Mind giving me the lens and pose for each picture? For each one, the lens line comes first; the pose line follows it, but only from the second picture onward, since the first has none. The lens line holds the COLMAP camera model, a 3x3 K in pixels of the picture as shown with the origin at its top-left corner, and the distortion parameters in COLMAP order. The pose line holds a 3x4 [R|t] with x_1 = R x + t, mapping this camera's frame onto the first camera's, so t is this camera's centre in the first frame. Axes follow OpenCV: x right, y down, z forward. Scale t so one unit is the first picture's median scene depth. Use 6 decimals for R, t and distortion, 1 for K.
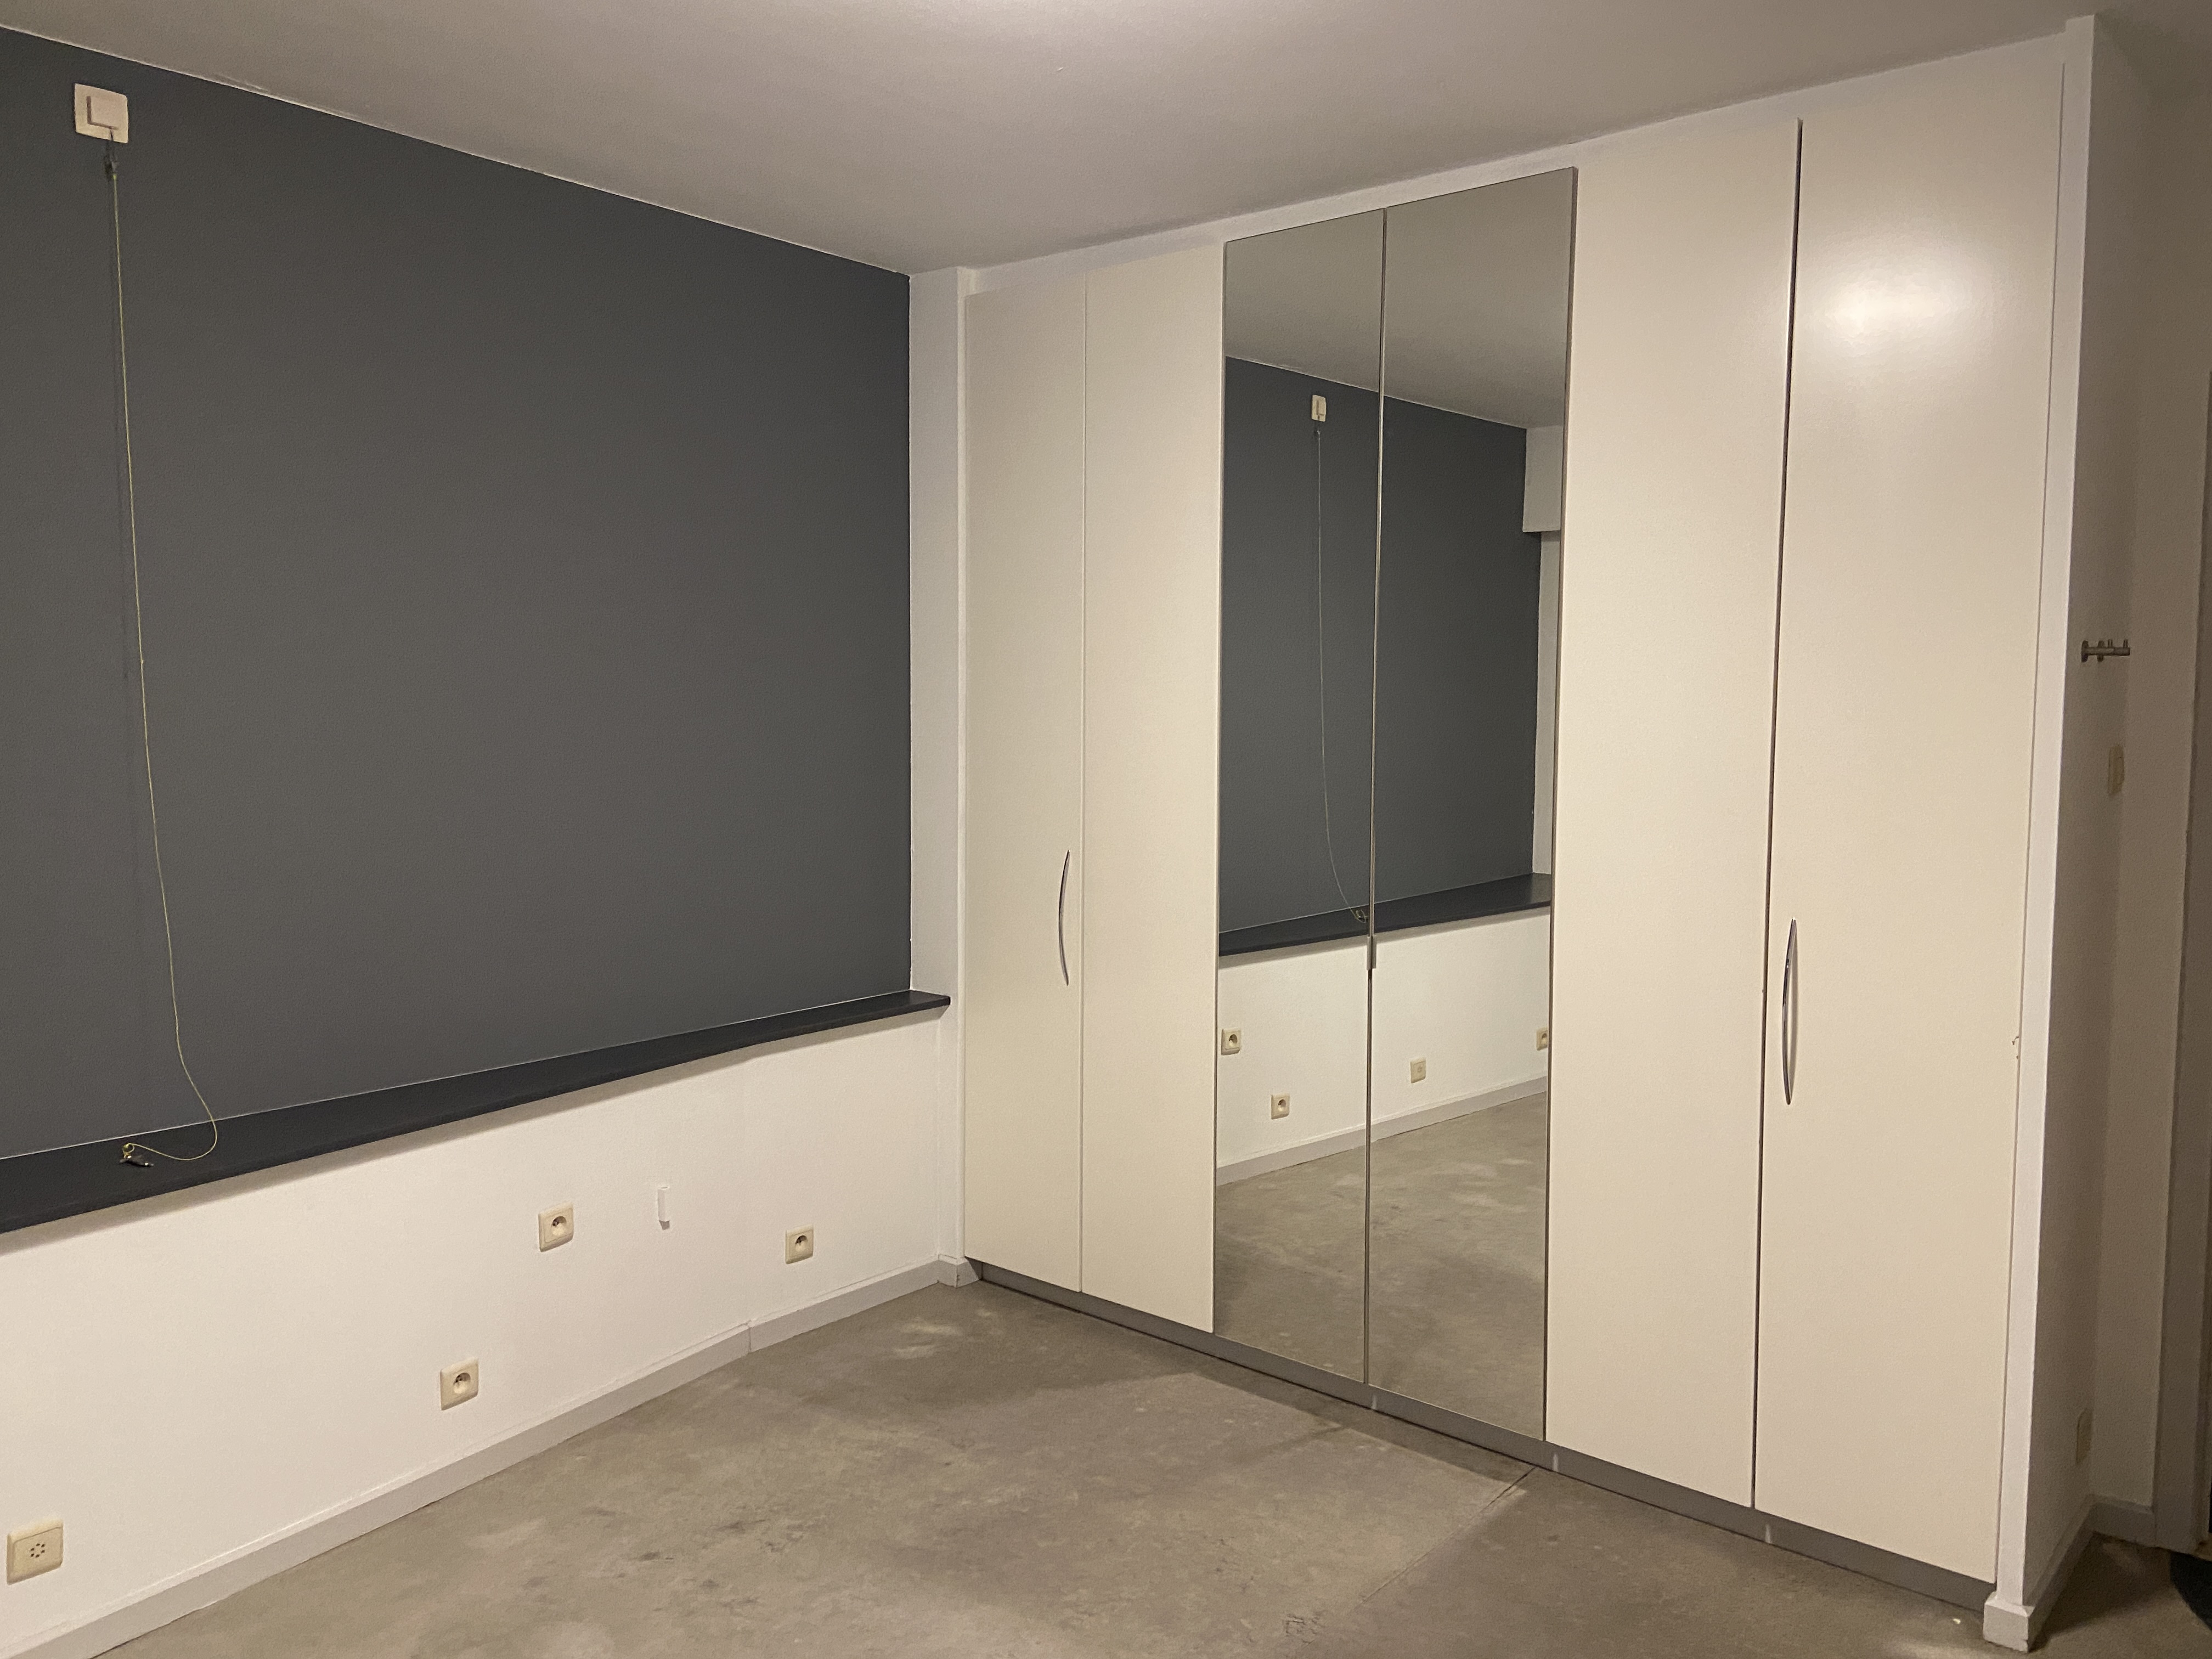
lens RADIAL K [[1696.9, 0, 1084.3], [0, 1696.9, 812.1], [0, 0, 1]] dist [0.128621, -0.173337]
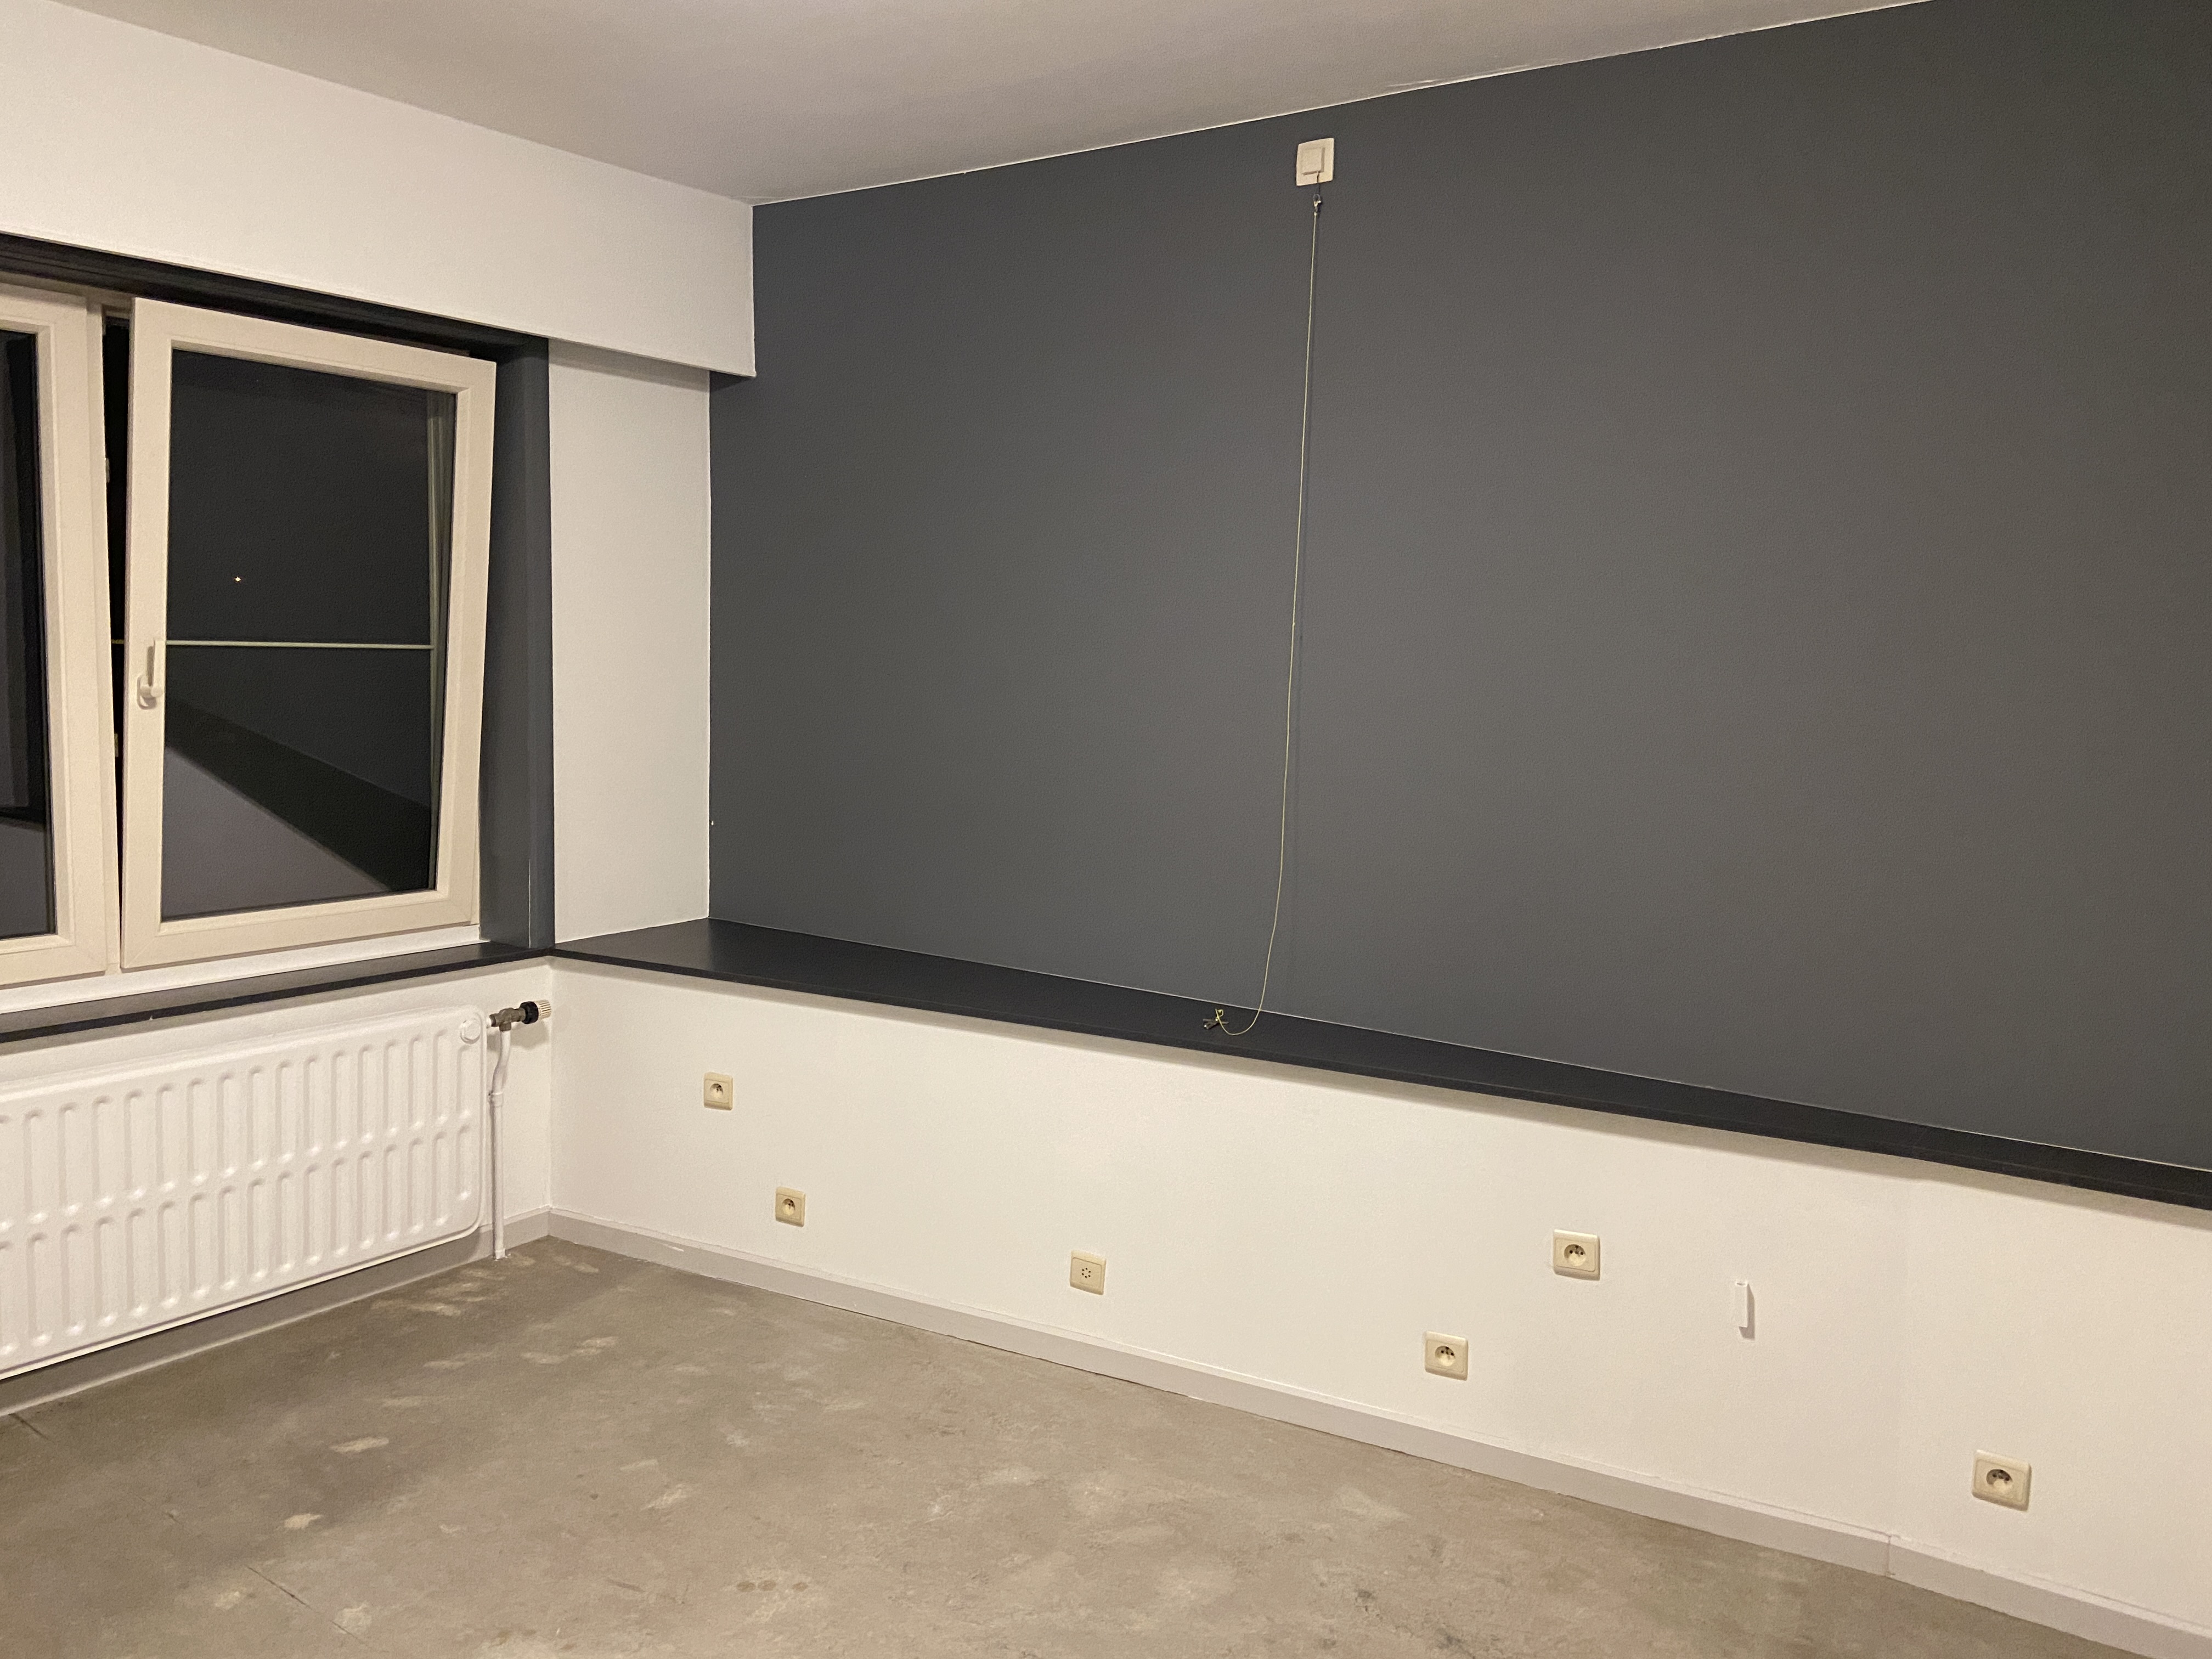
lens RADIAL K [[1696.9, 0, 1084.3], [0, 1696.9, 812.1], [0, 0, 1]] dist [0.128621, -0.173337]
pose [[0.065123, 0.101599, -0.992692, 0.581187], [-0.087216, 0.991576, 0.095763, -0.054452], [0.994059, 0.080342, 0.073435, 0.716337]]
